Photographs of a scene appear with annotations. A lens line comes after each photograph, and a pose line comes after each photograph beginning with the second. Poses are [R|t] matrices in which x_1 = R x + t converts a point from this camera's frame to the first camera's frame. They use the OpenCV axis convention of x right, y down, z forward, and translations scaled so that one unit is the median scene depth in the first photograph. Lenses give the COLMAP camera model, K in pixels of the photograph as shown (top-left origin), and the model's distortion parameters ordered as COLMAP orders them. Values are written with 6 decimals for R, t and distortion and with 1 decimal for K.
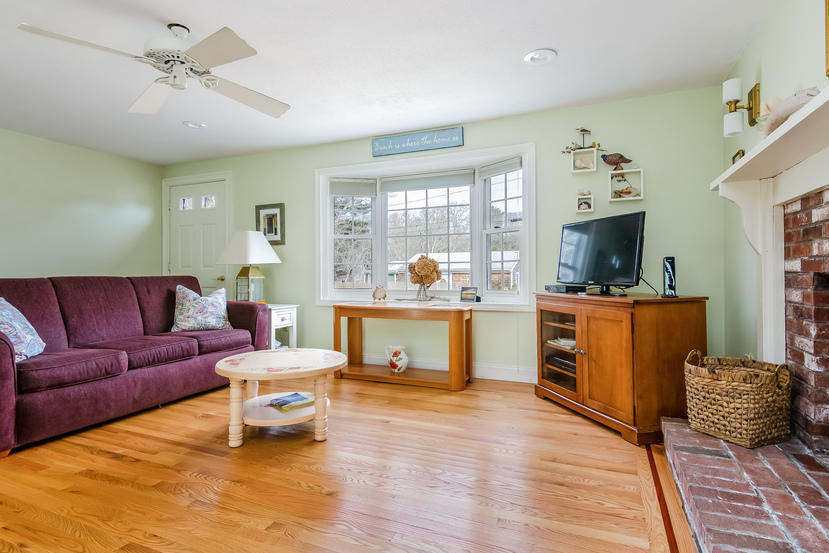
lens RADIAL K [[429.9, 0, 419.2], [0, 429.9, 270.1], [0, 0, 1]] dist [-0.000481, -0.000398]
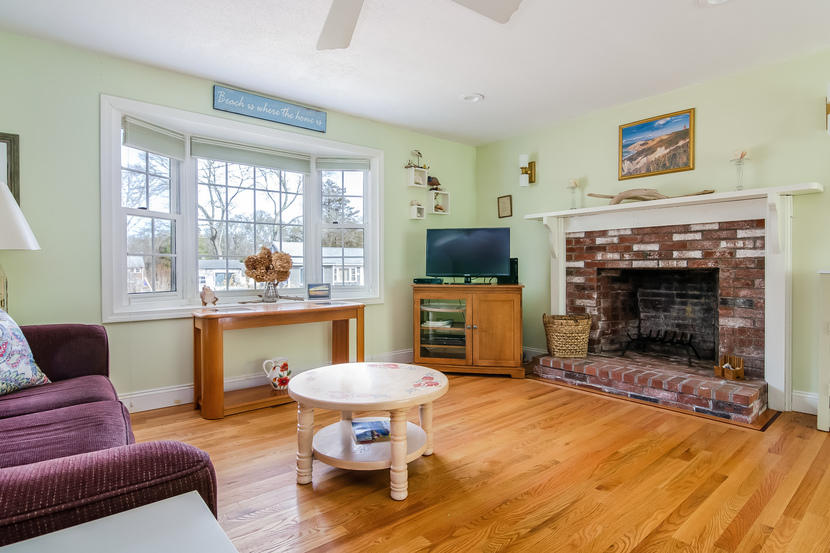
lens RADIAL K [[445.6, 0, 415.0], [0, 445.6, 276.6], [0, 0, 1]] dist [-0.000799, -0.000519]
pose [[0.447406, -0.013981, 0.894222, -0.739483], [-0.003840, 0.999839, 0.017554, 0.006702], [-0.894323, -0.011287, 0.447280, 0.417040]]
